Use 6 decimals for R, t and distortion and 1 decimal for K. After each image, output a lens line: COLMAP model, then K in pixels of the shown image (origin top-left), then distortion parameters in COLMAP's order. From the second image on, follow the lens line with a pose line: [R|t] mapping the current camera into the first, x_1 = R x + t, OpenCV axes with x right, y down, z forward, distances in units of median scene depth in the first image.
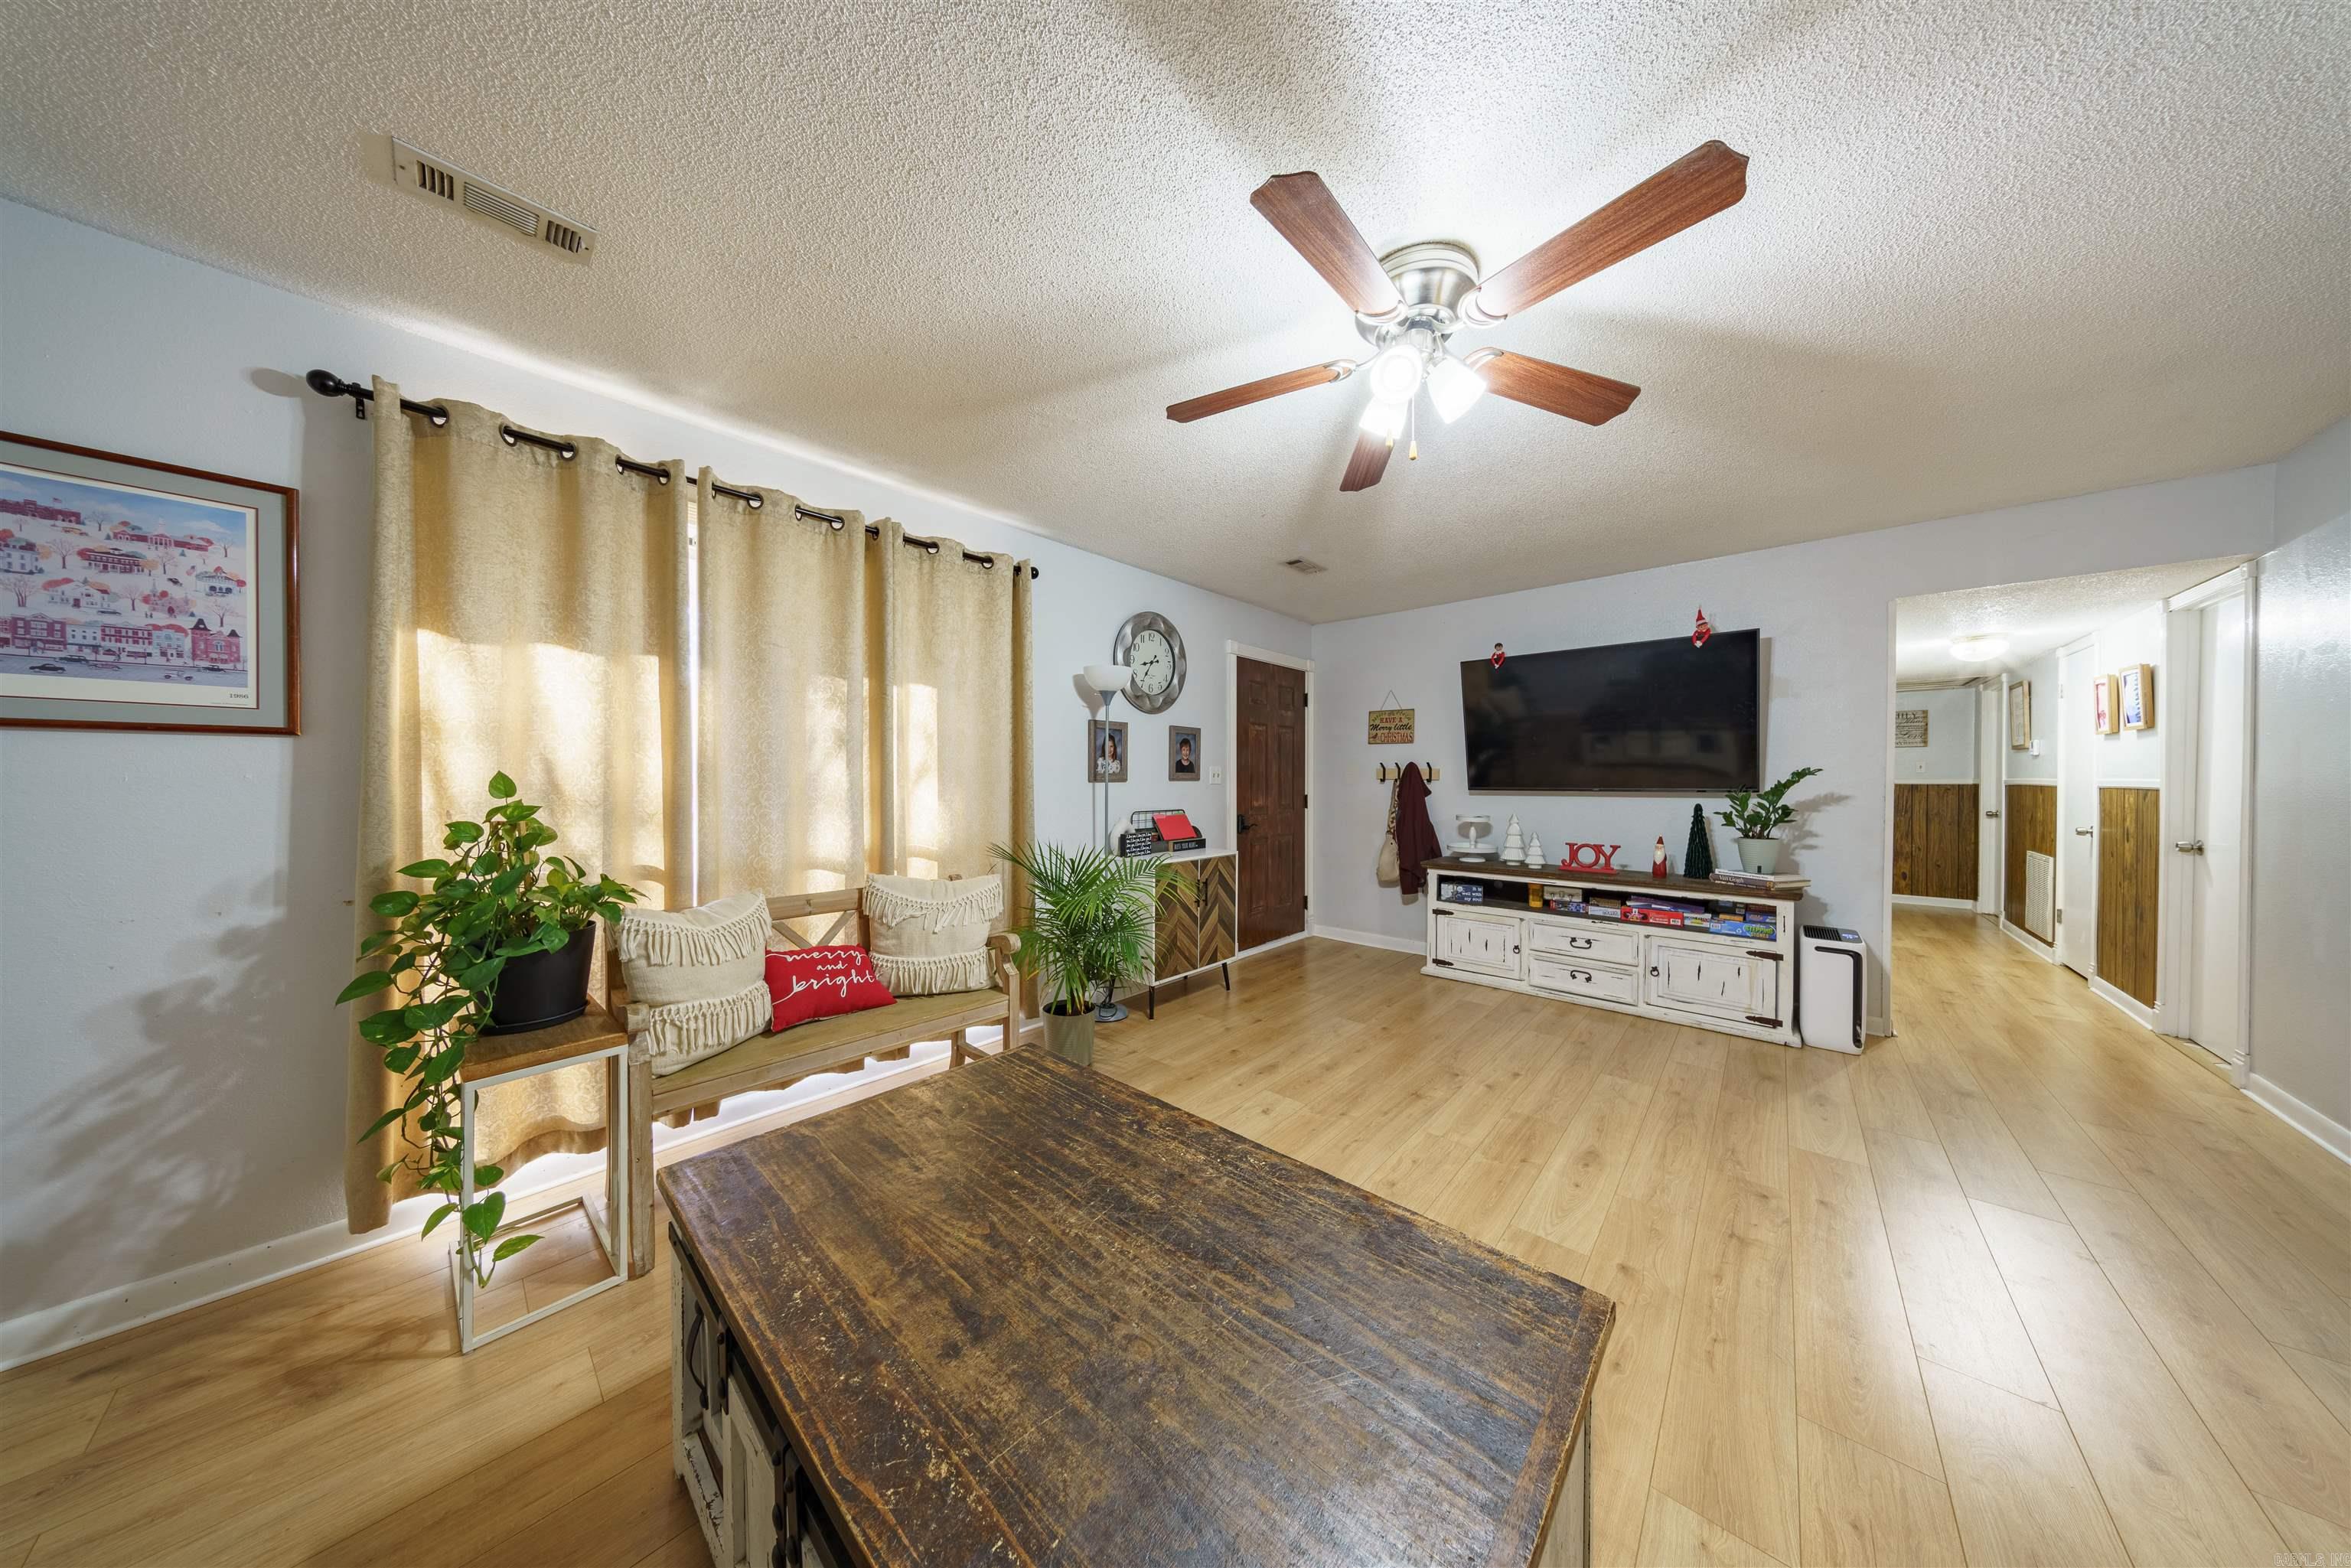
lens RADIAL K [[673.3, 0, 1172.5], [0, 673.3, 783.6], [0, 0, 1]] dist [-0.005244, 0.000140]
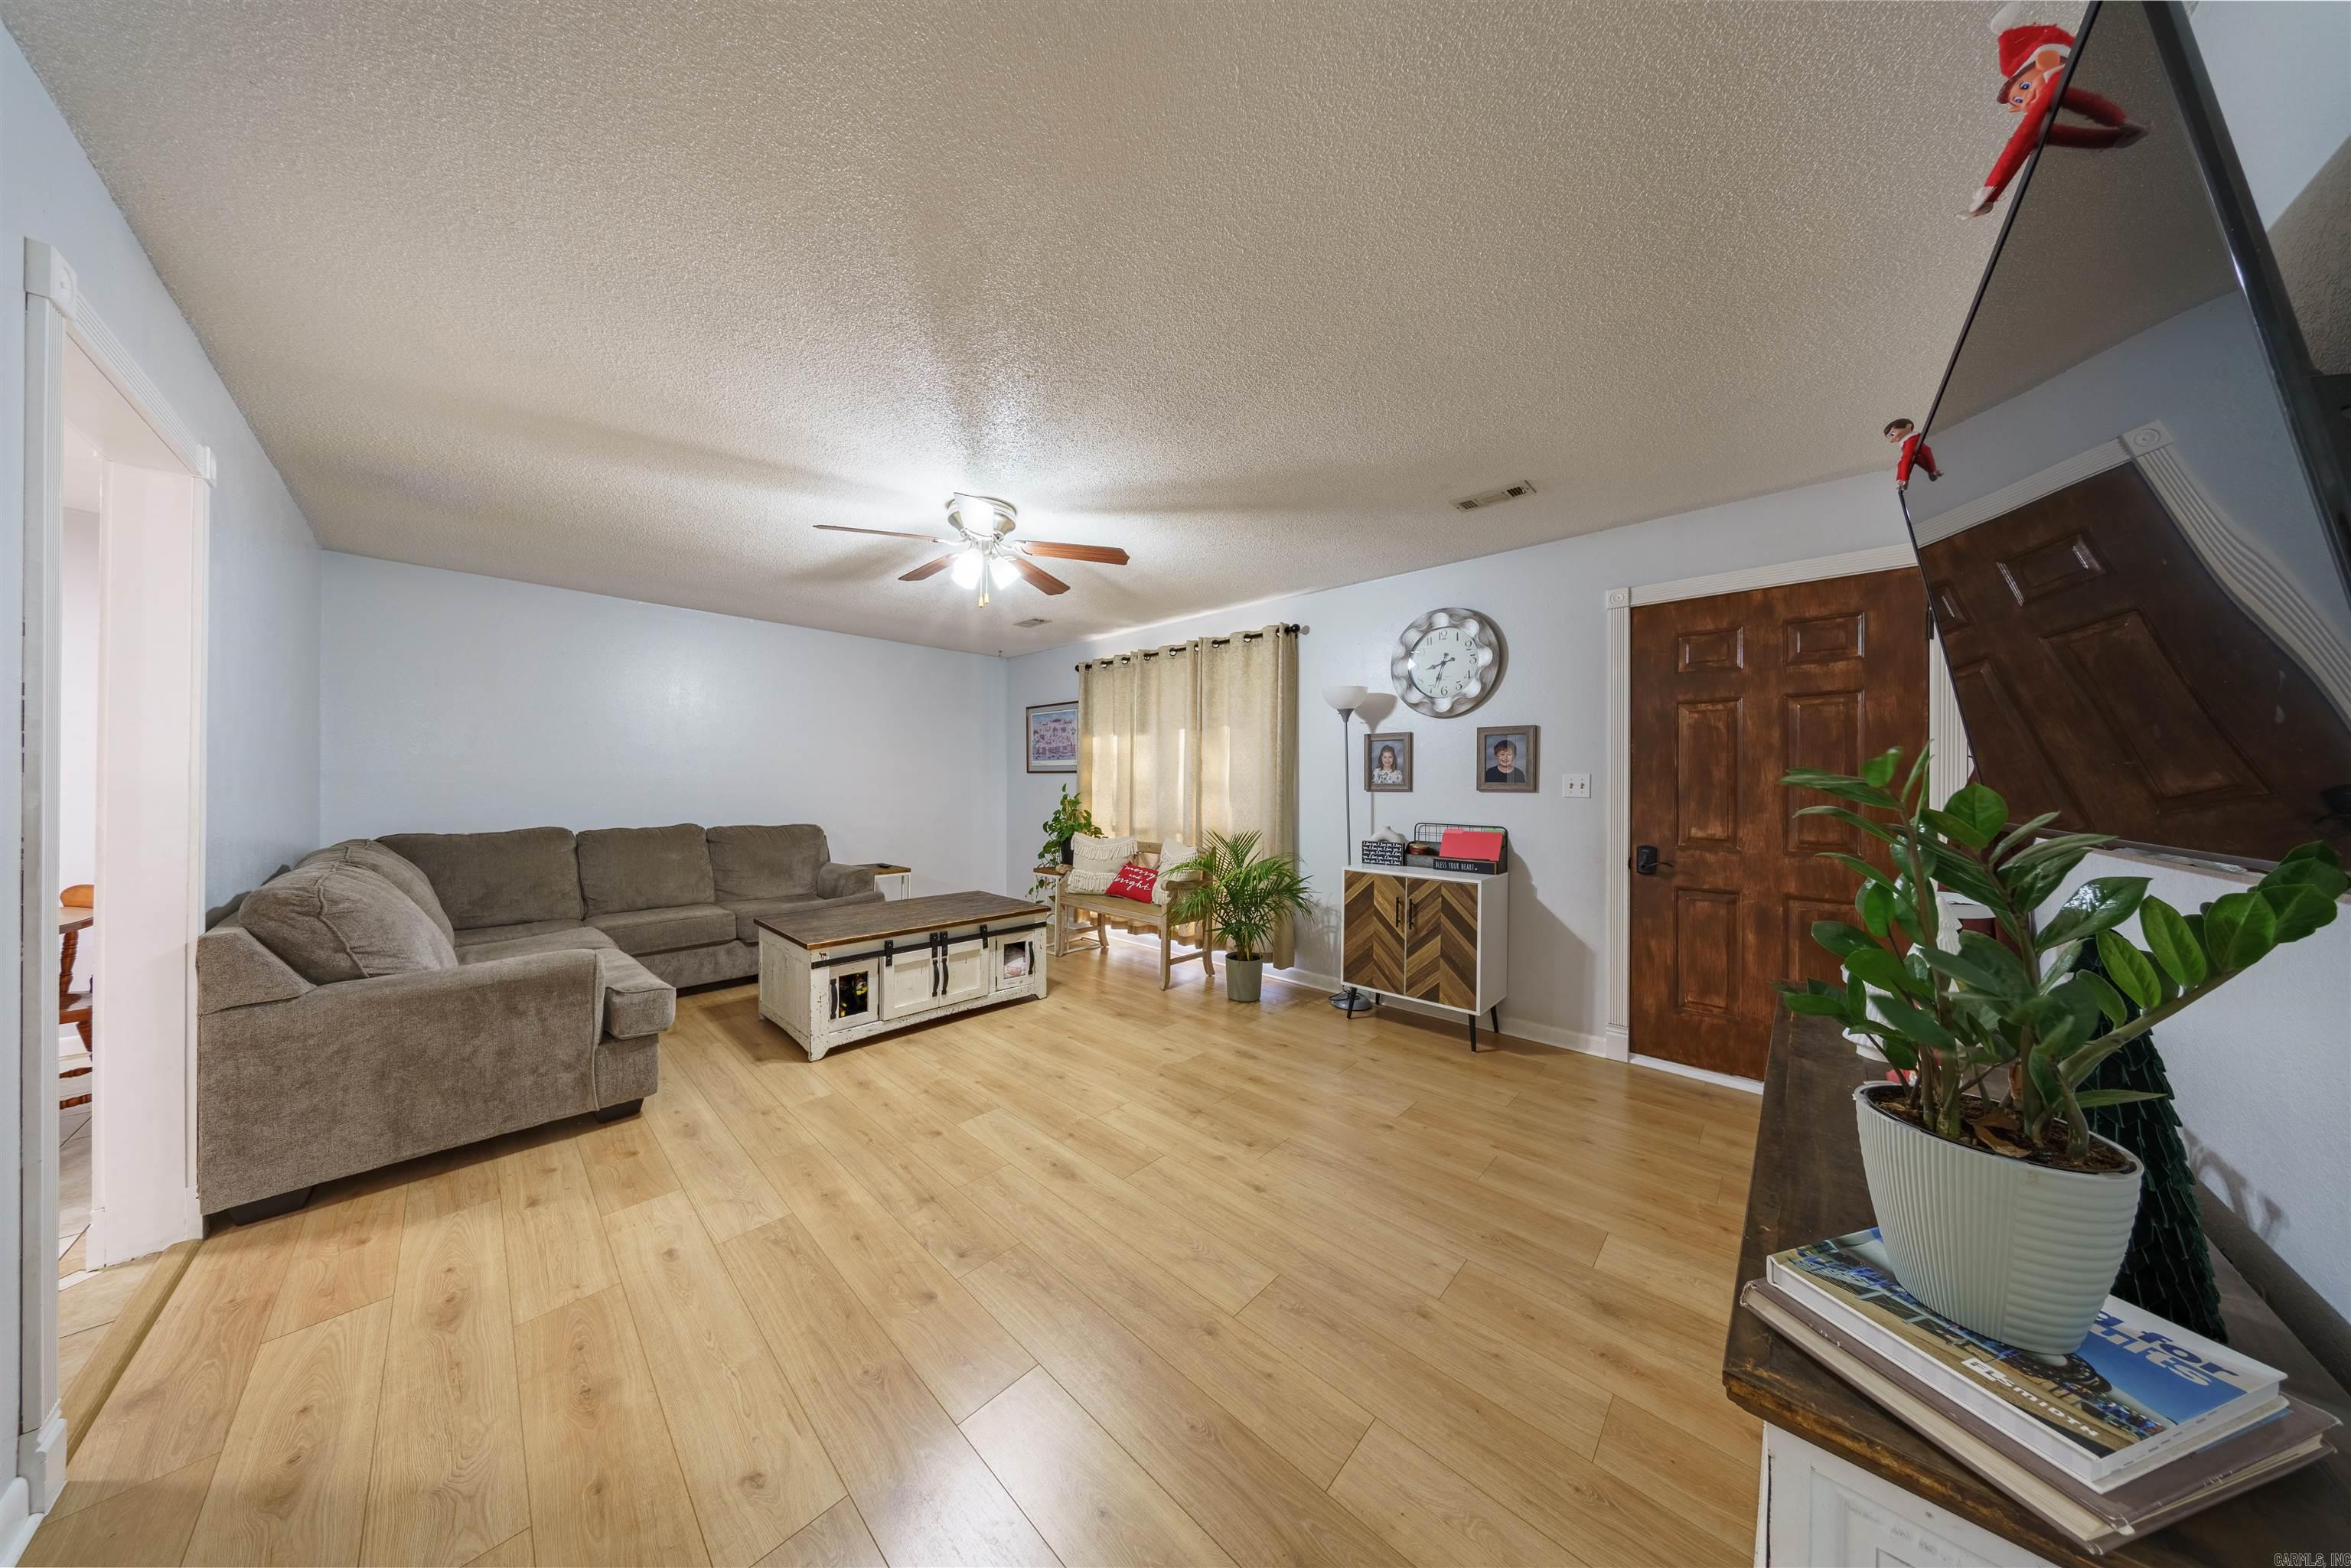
lens RADIAL K [[673.3, 0, 1172.5], [0, 673.3, 783.6], [0, 0, 1]] dist [-0.005244, 0.000140]
pose [[-0.016692, -0.001044, -0.999860, 0.947080], [-0.014758, 0.999891, -0.000798, -0.008786], [0.999752, 0.014743, -0.016706, 0.686968]]
